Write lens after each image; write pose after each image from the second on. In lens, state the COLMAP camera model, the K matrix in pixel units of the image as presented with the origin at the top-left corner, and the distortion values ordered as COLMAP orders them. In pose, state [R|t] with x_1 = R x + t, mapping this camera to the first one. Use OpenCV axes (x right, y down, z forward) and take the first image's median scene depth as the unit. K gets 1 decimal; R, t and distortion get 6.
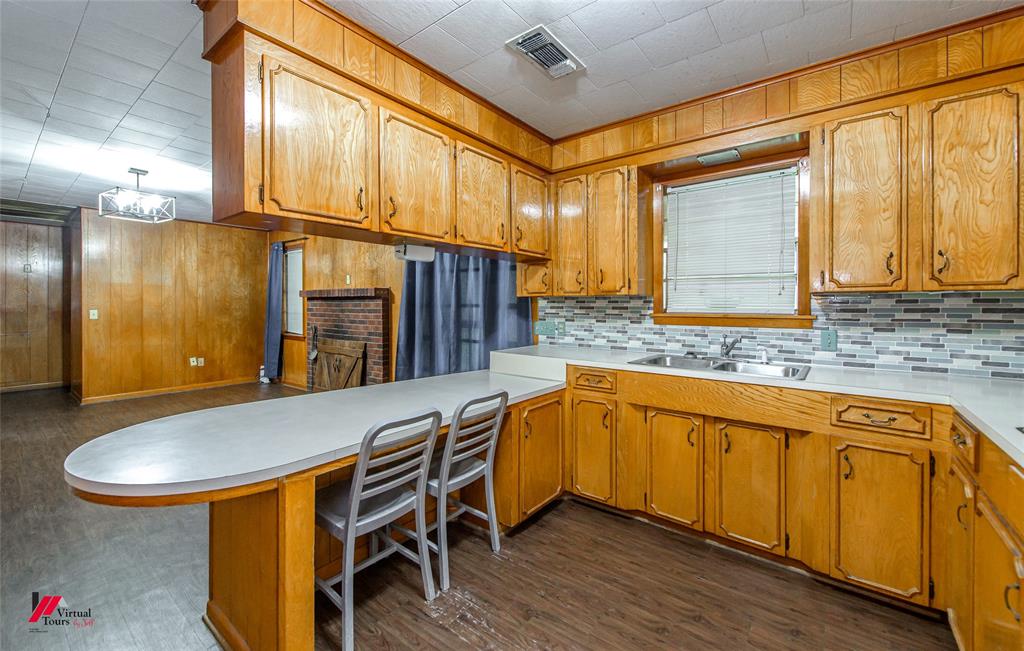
lens RADIAL K [[425.7, 0, 485.9], [0, 425.7, 301.9], [0, 0, 1]] dist [-0.000760, -0.000014]
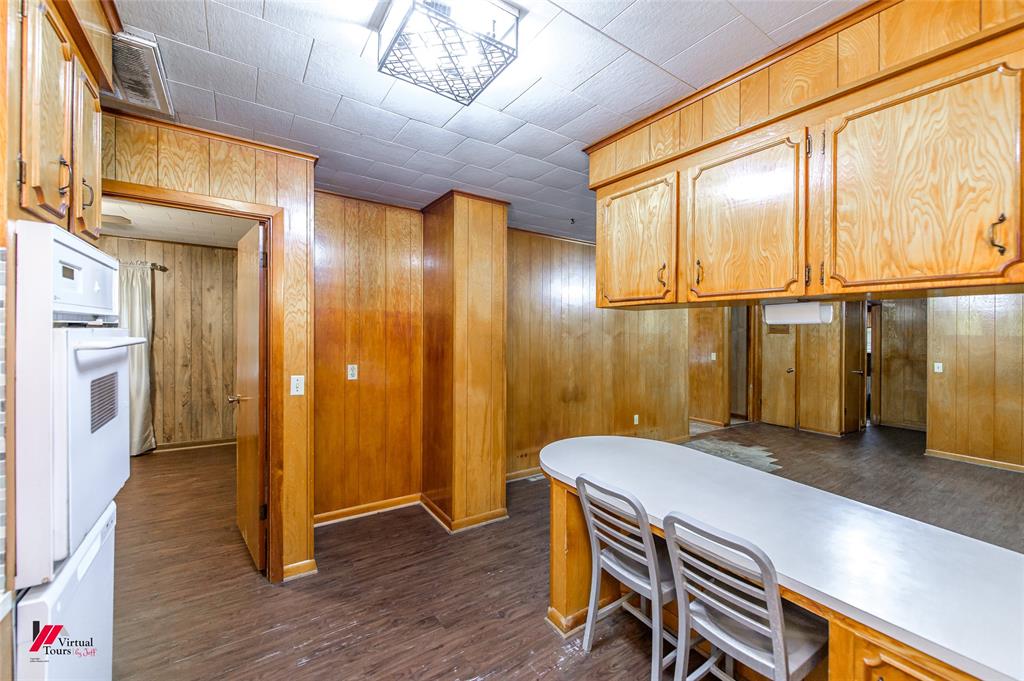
lens RADIAL K [[414.3, 0, 514.8], [0, 414.3, 341.1], [0, 0, 1]] dist [-0.008502, 0.000051]
pose [[-0.263774, -0.001155, -0.964584, 0.412224], [-0.006303, 0.999980, 0.000527, -0.042752], [0.964564, 0.006218, -0.263776, 0.491263]]
